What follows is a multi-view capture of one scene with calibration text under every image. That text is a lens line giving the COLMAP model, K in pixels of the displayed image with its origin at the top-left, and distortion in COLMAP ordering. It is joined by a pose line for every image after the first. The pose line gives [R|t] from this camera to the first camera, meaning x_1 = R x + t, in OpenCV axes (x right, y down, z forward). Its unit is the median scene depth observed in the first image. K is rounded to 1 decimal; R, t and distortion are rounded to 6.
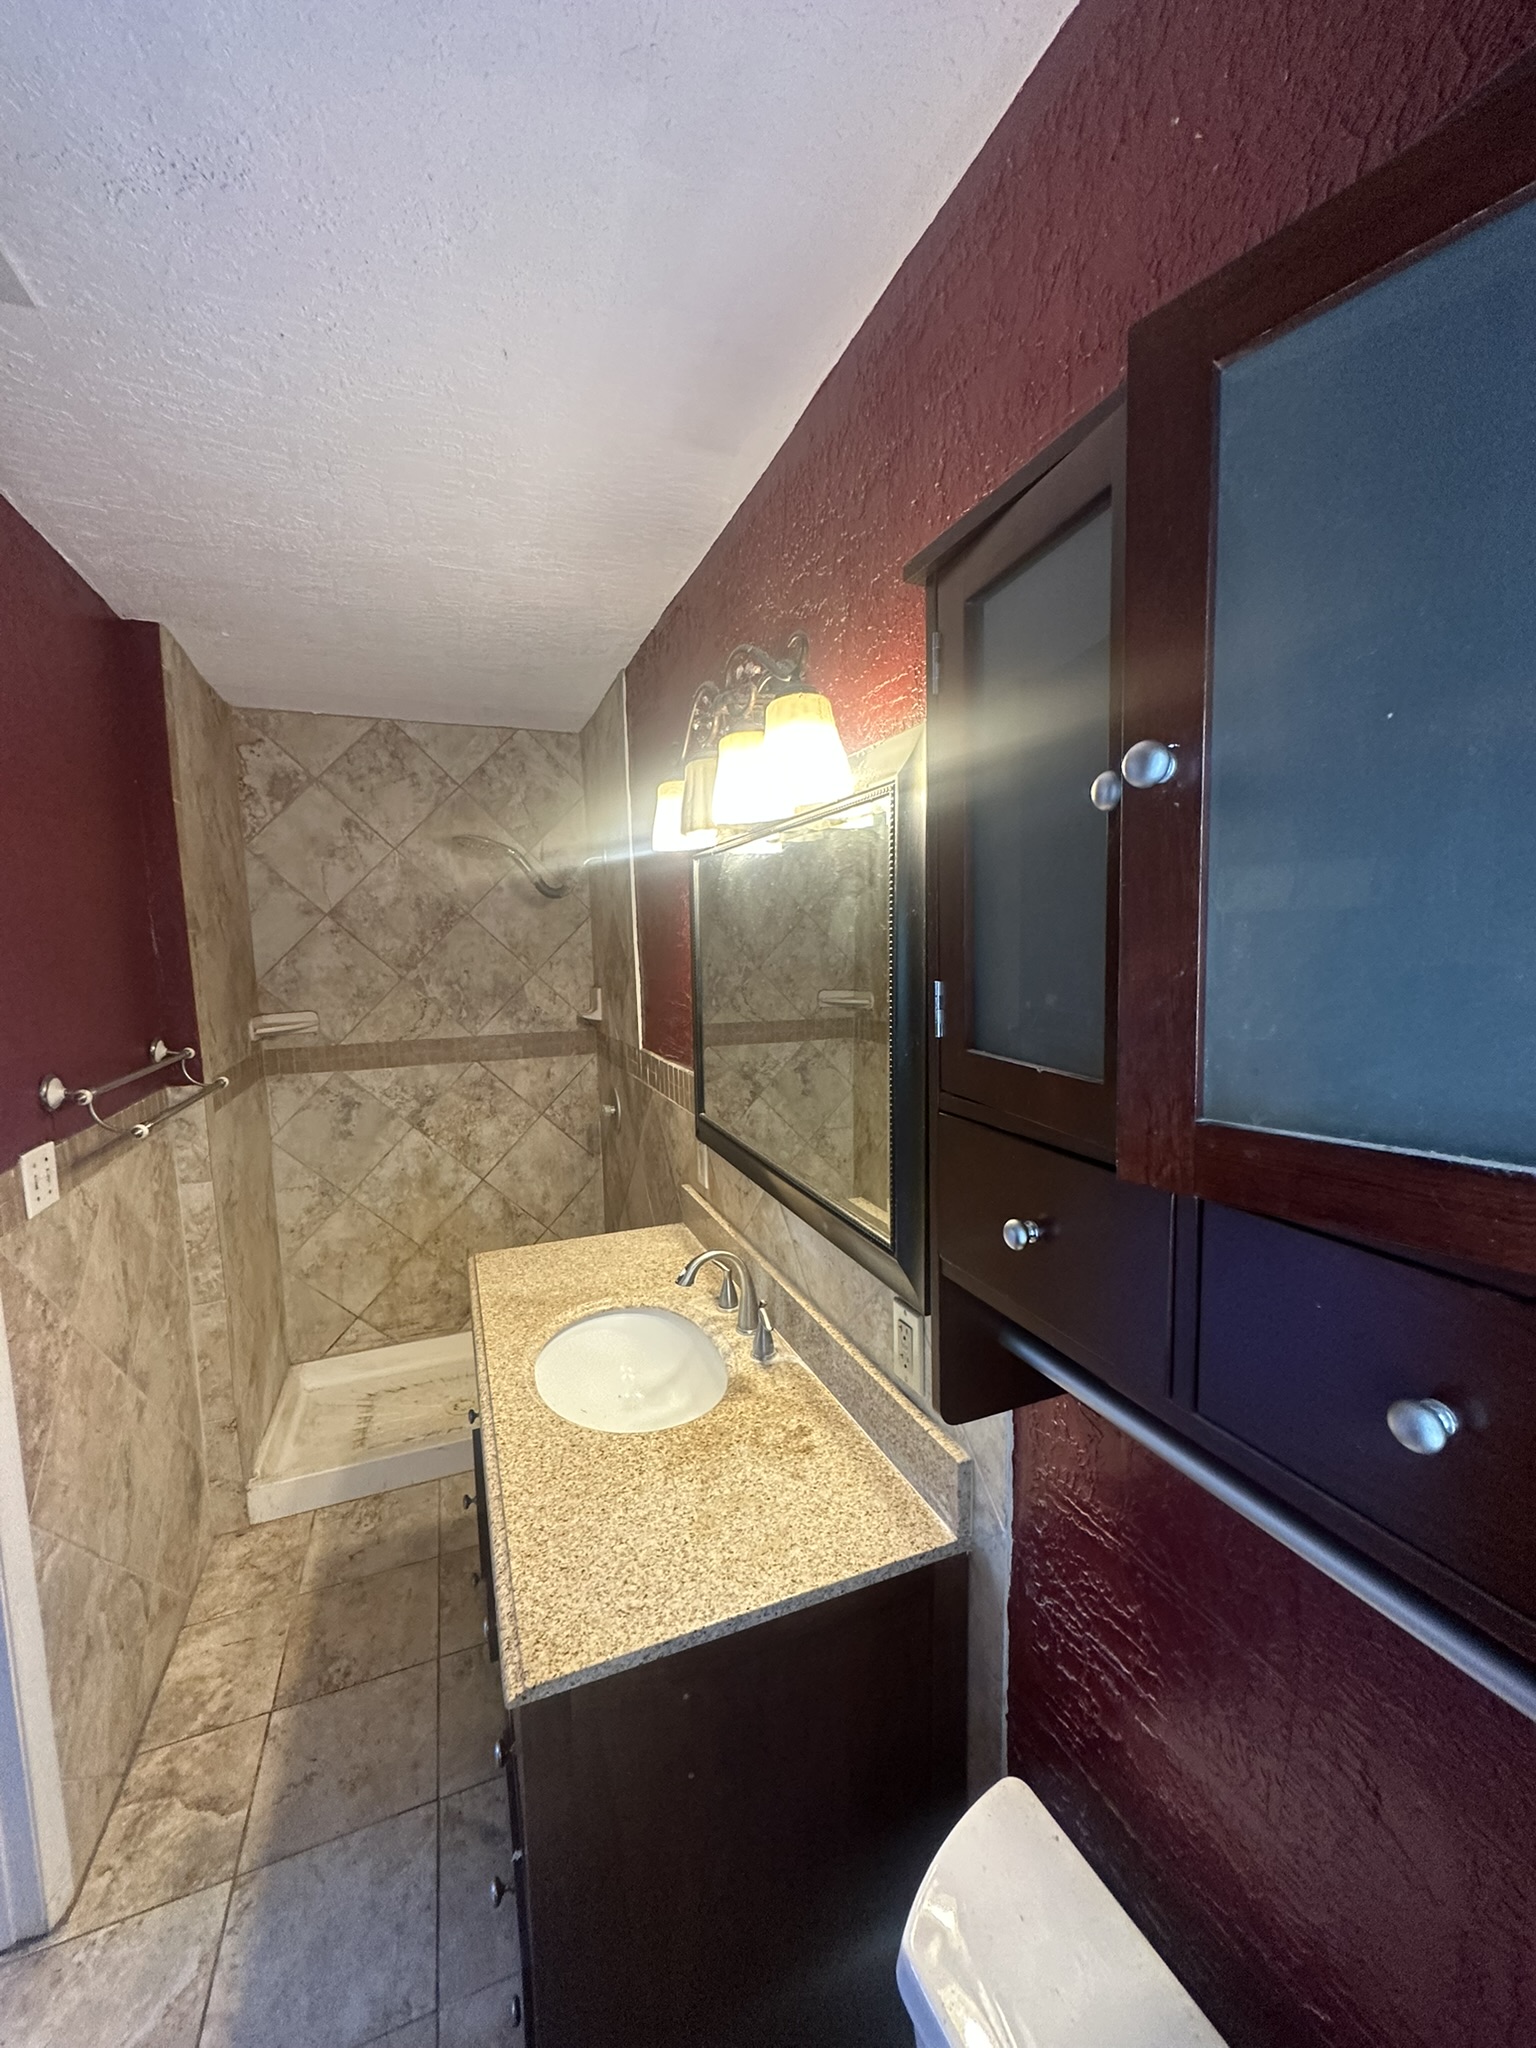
lens RADIAL K [[814.7, 0, 766.5], [0, 814.7, 1023.7], [0, 0, 1]] dist [-0.002720, 0.001121]
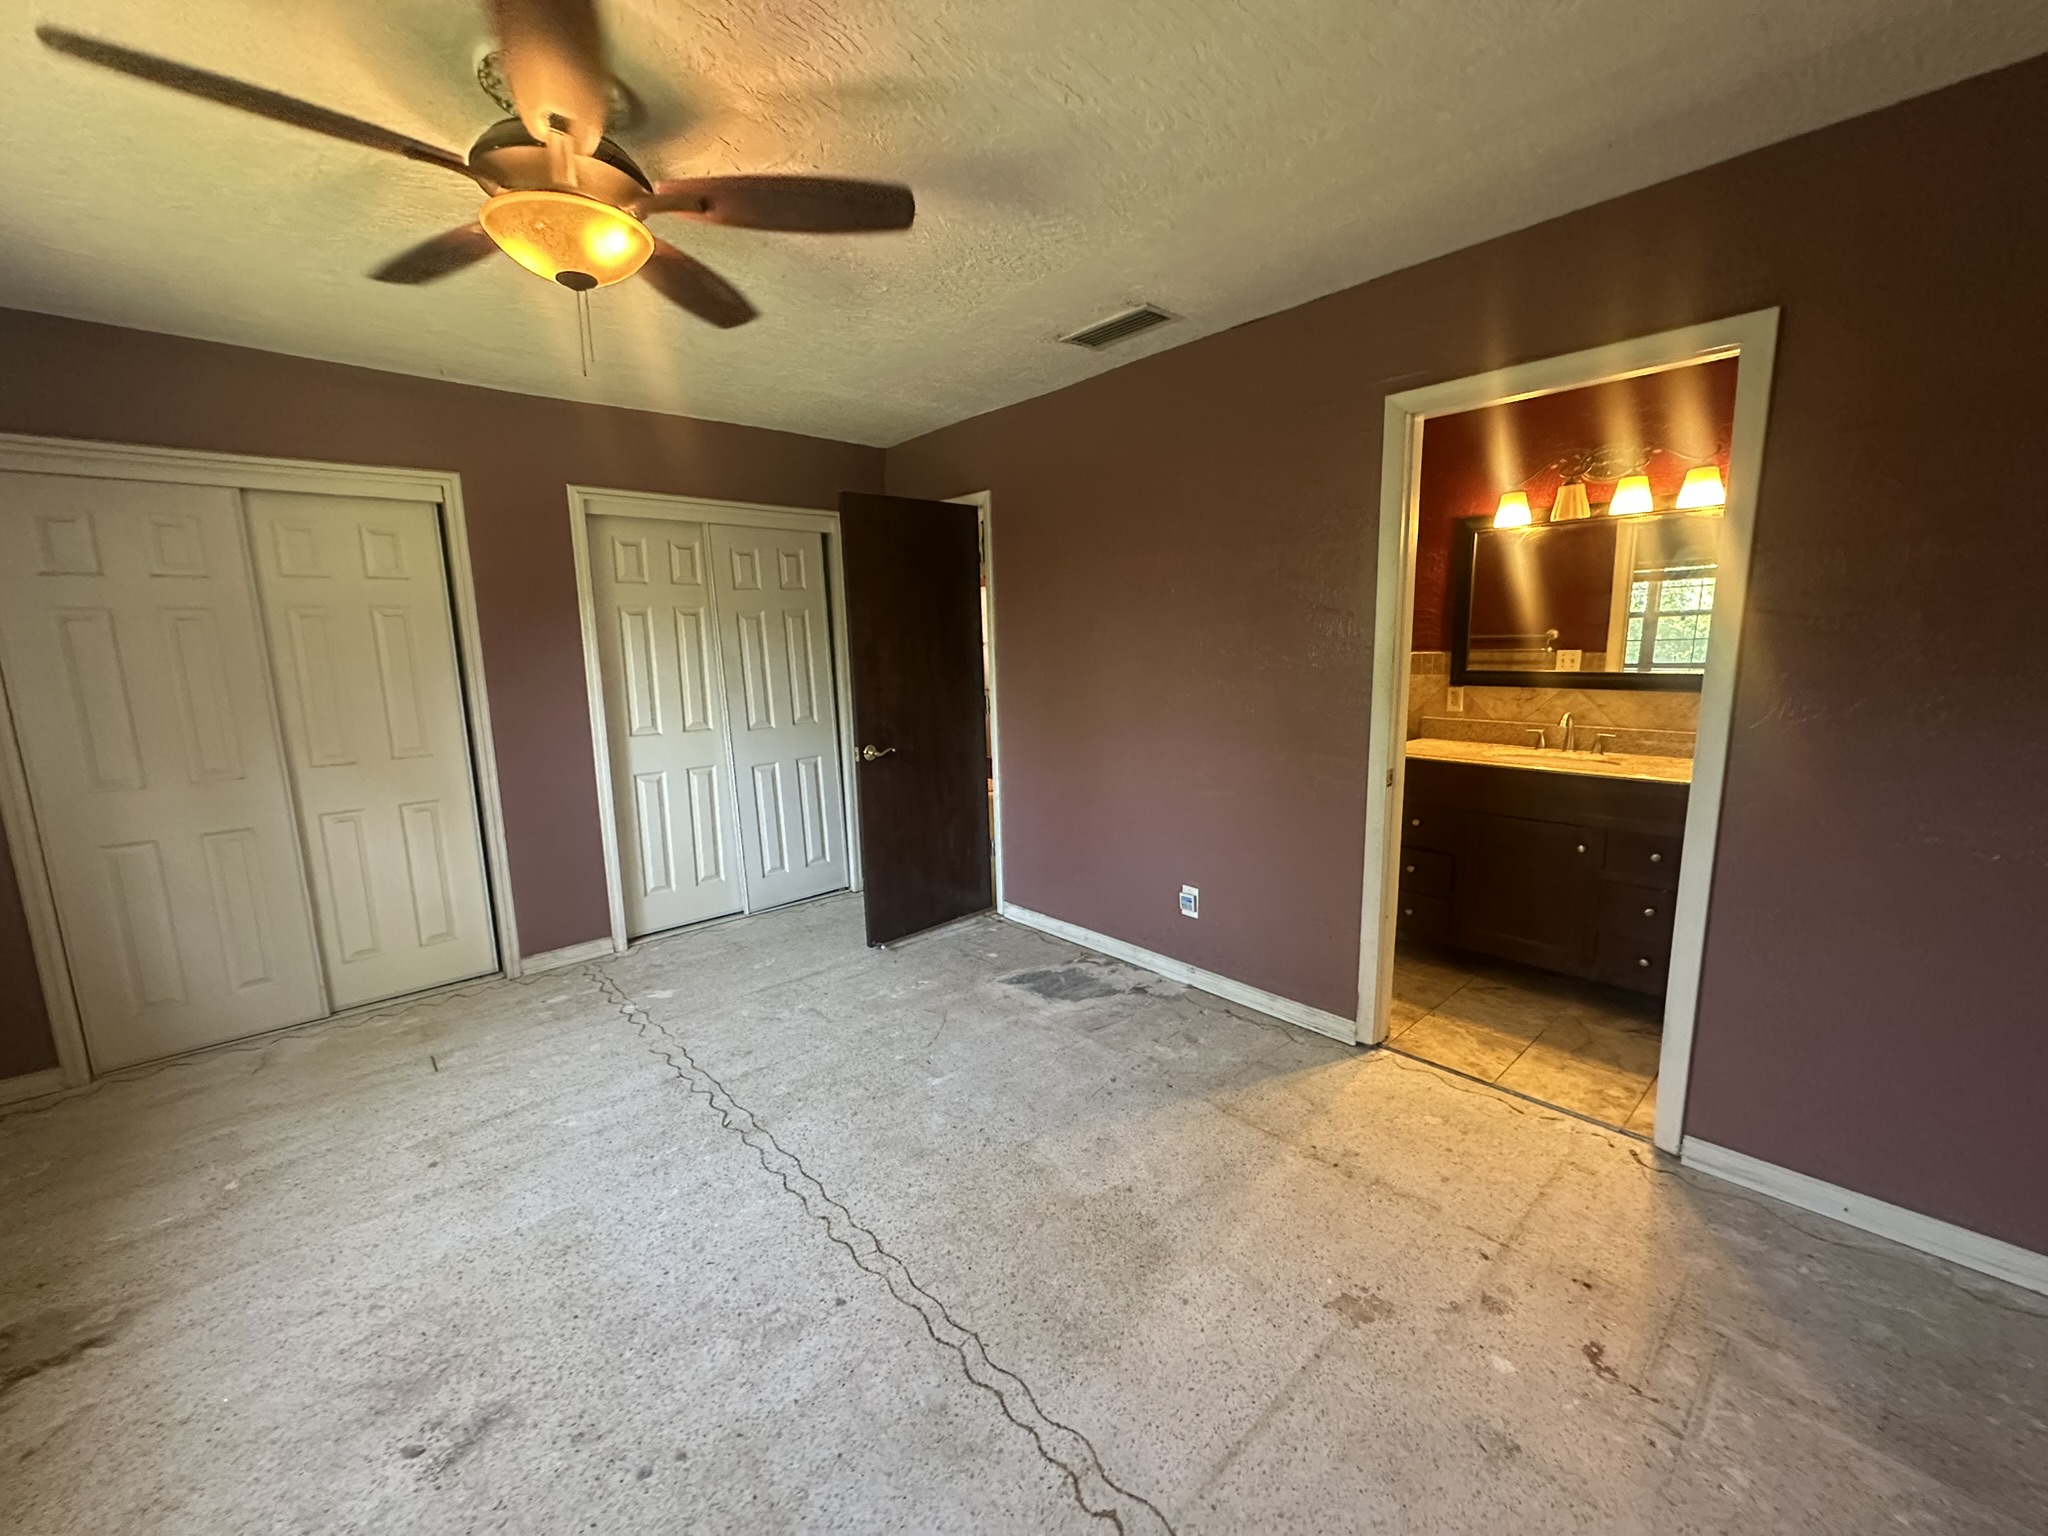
lens RADIAL K [[814.7, 0, 1028.1], [0, 814.7, 767.3], [0, 0, 1]] dist [-0.002720, 0.001121]
pose [[0.939082, -0.051655, 0.339789, -1.549352], [0.037269, 0.998116, 0.048732, 0.190438], [-0.341666, -0.033100, 0.939238, -0.396176]]
